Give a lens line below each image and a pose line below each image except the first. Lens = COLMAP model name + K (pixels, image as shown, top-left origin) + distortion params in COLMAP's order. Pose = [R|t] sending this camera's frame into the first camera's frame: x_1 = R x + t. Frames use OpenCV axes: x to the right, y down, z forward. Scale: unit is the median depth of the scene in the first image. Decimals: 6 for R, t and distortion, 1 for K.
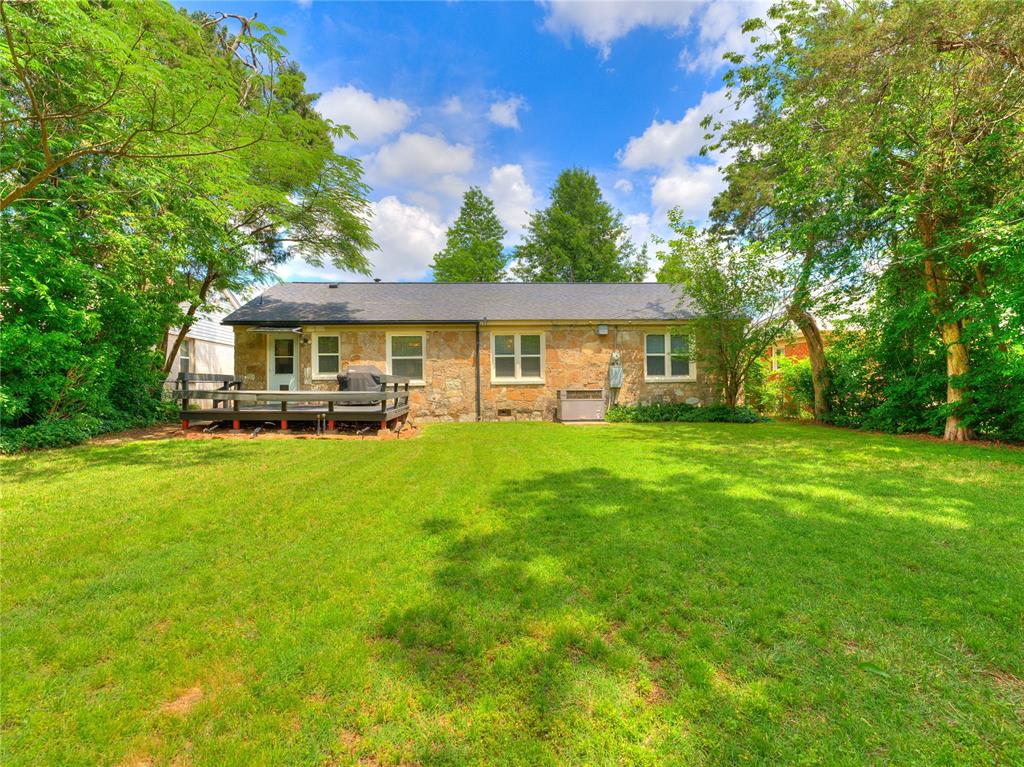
lens RADIAL K [[479.6, 0, 508.6], [0, 479.6, 377.6], [0, 0, 1]] dist [-0.023229, -0.000369]
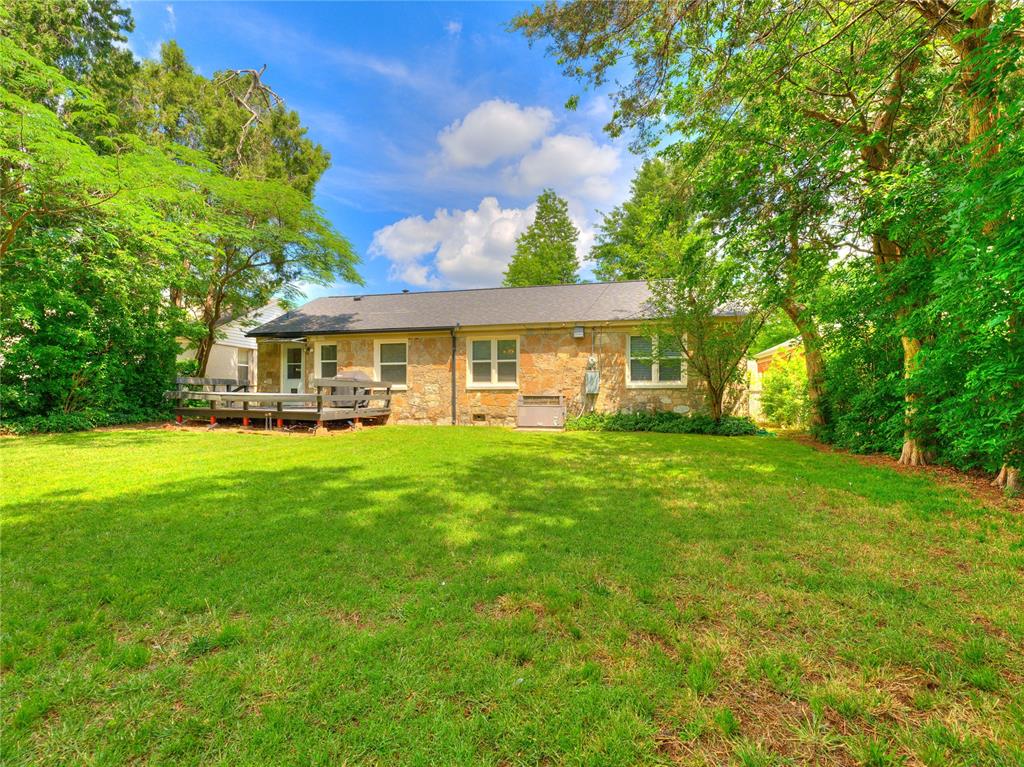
lens RADIAL K [[488.9, 0, 510.4], [0, 488.9, 392.8], [0, 0, 1]] dist [-0.028729, -0.000125]
pose [[0.957349, 0.009255, -0.288786, 0.350665], [-0.004512, 0.999844, 0.017086, 0.003264], [0.288899, -0.015055, 0.957241, 0.037391]]
